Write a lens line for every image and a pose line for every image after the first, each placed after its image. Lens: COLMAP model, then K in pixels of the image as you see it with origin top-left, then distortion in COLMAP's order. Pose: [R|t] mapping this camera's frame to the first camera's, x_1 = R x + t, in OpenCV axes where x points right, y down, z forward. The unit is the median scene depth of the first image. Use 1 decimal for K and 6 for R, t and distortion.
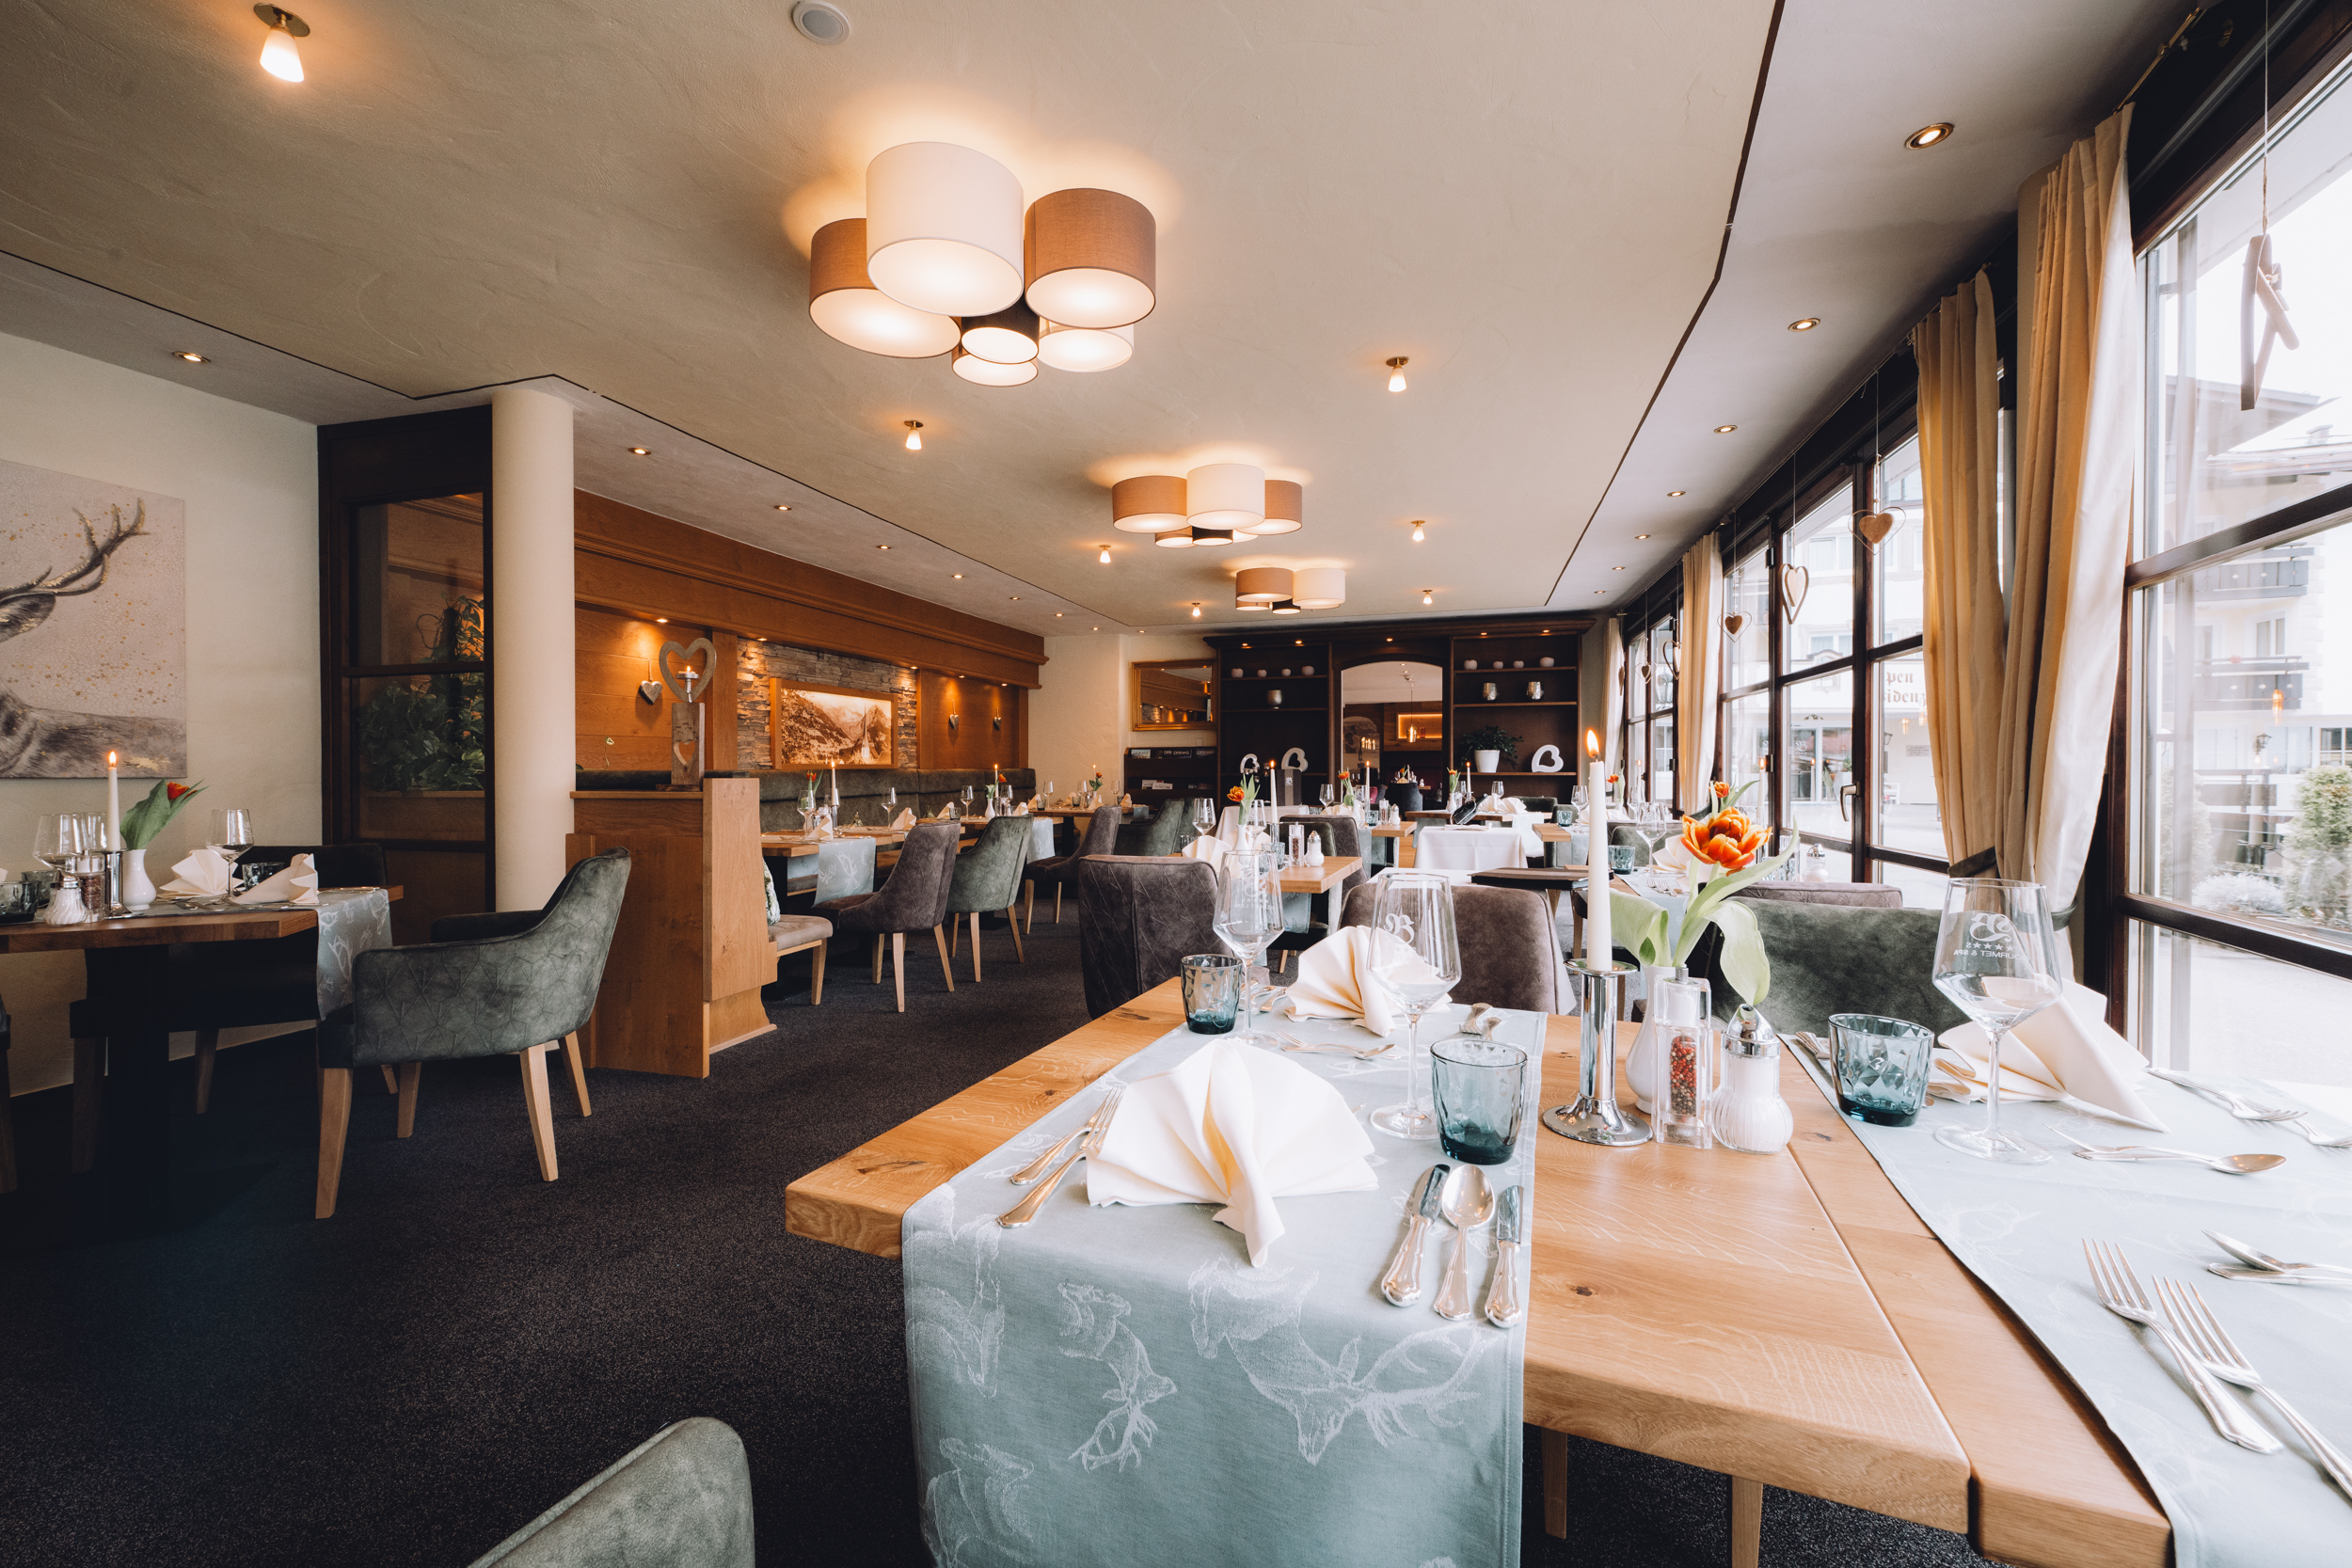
lens RADIAL K [[951.2, 0, 1176.0], [0, 951.2, 784.0], [0, 0, 1]] dist [-0.001033, -0.000014]
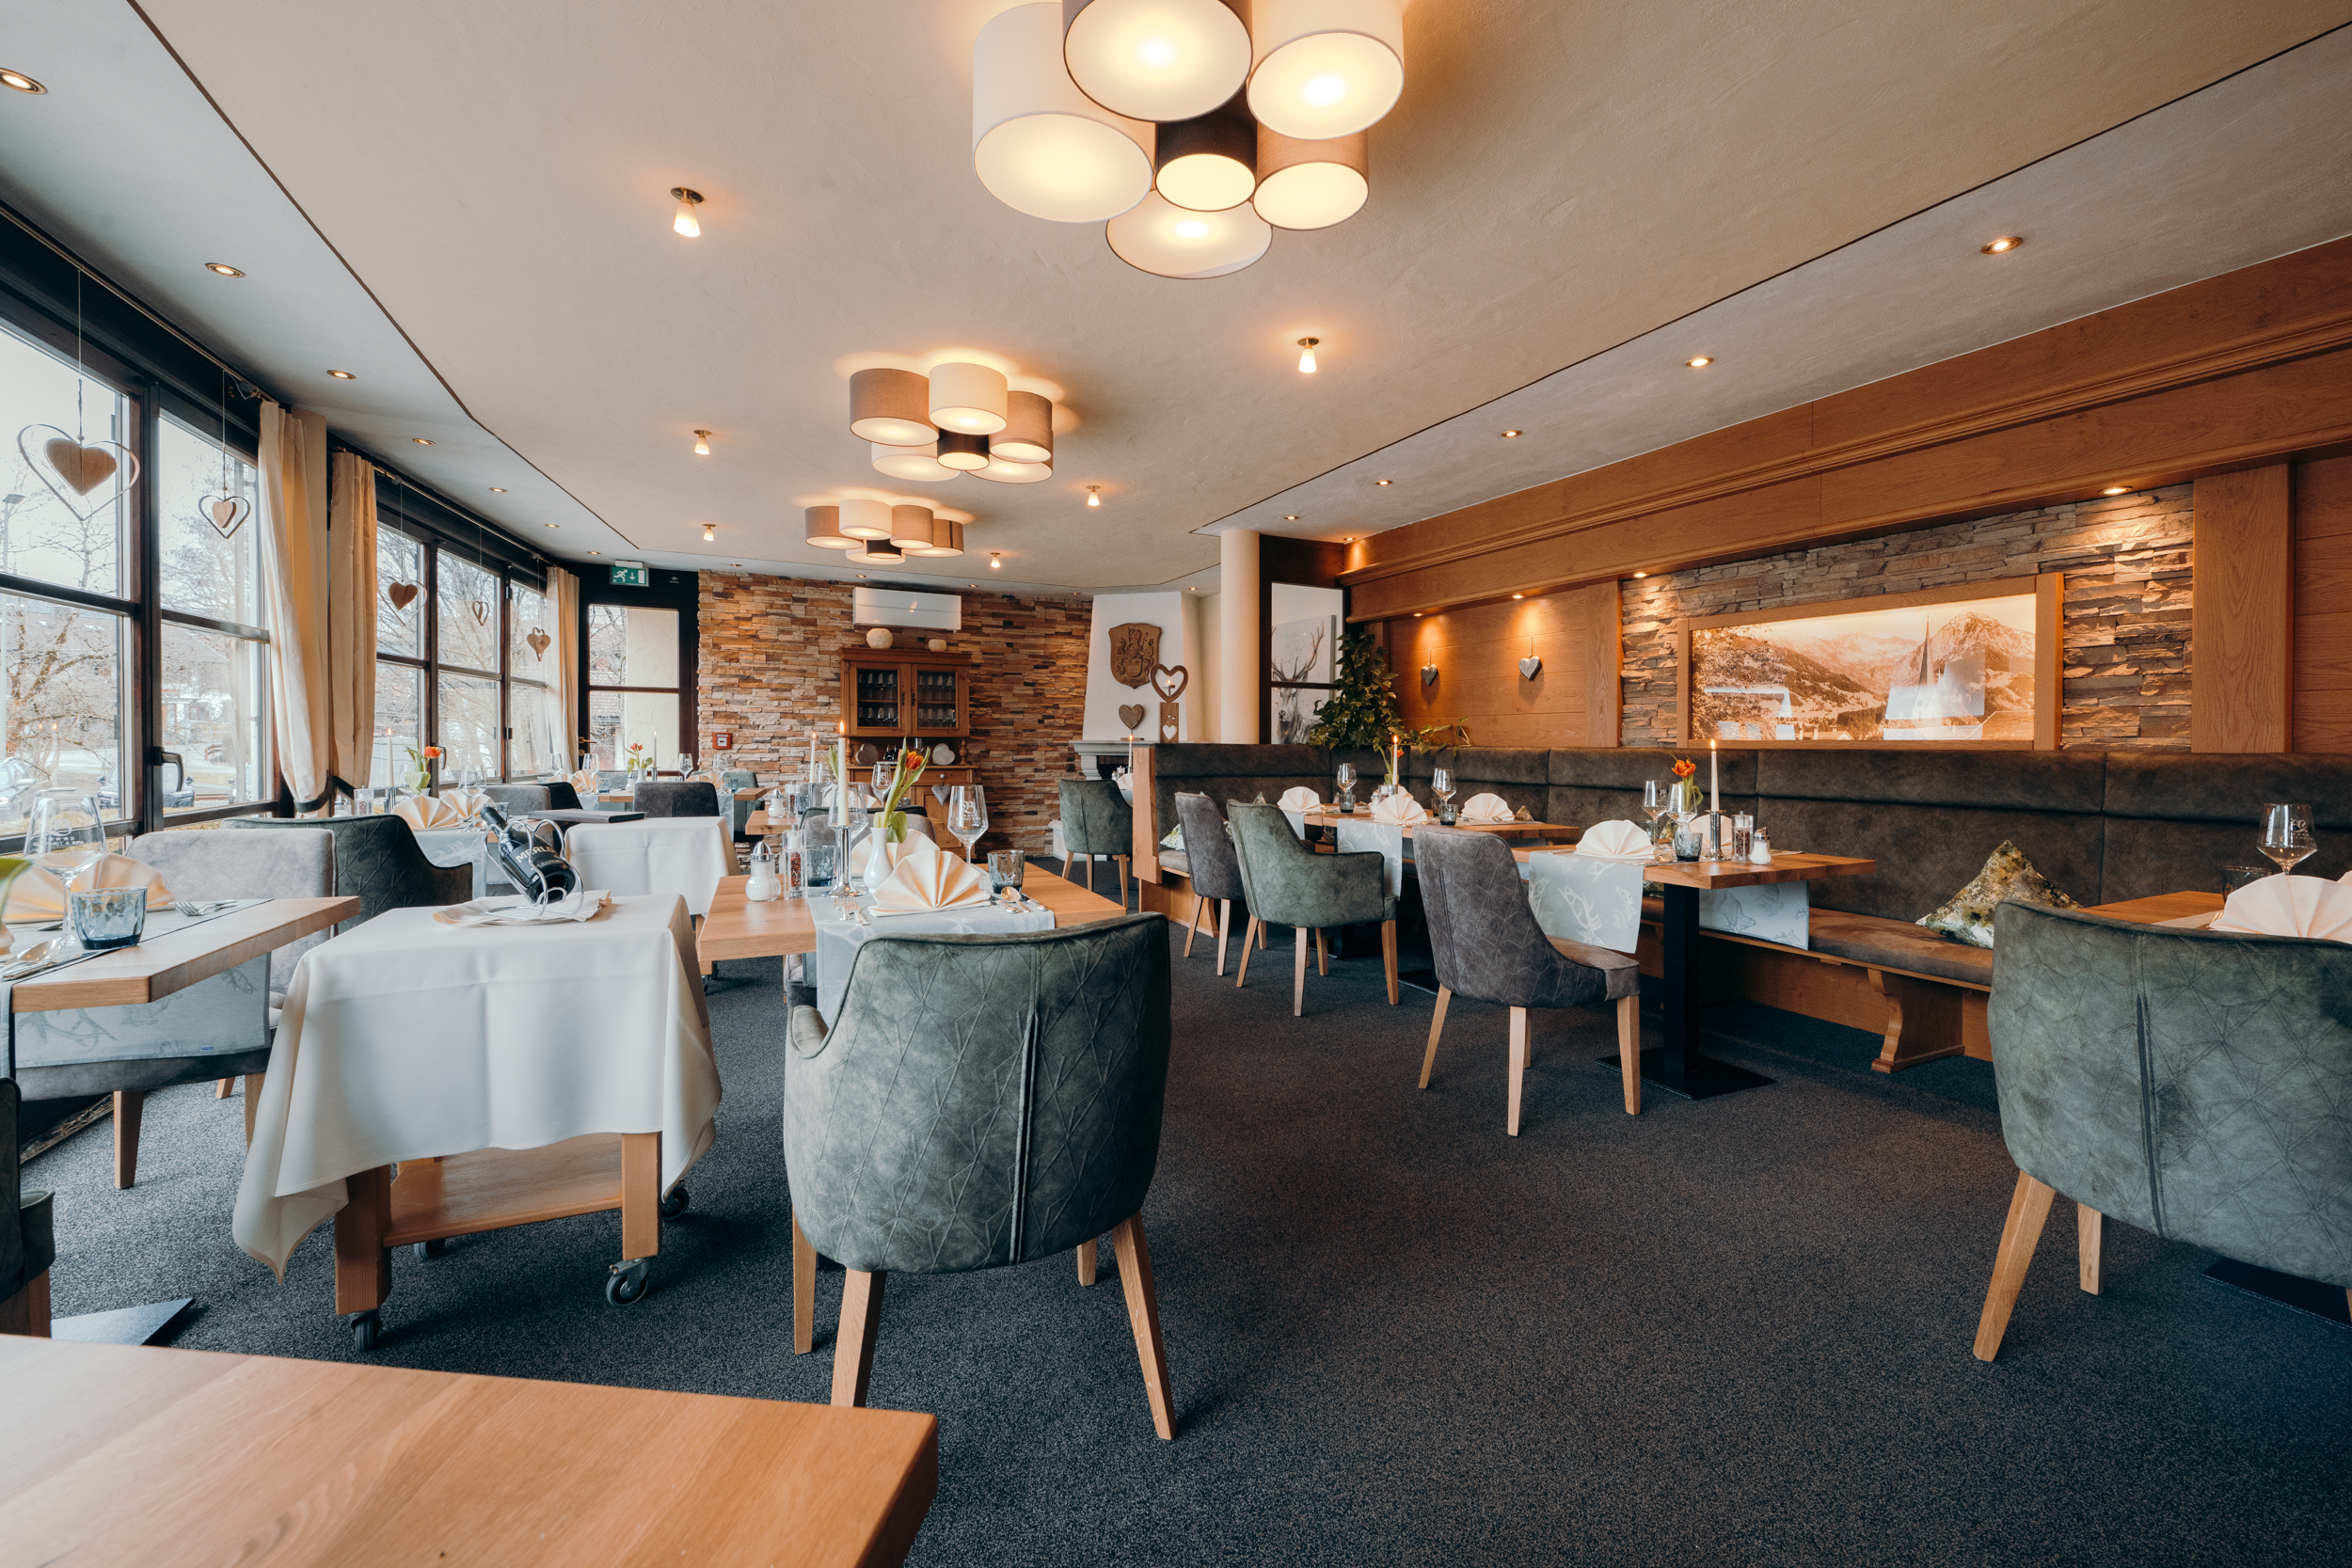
lens RADIAL K [[951.2, 0, 1176.0], [0, 951.2, 784.0], [0, 0, 1]] dist [-0.001033, -0.000014]
pose [[-0.730118, 0.019414, -0.683045, 0.303863], [-0.022178, 0.998396, 0.052083, -0.016030], [0.682961, 0.053175, -0.728517, 1.149966]]
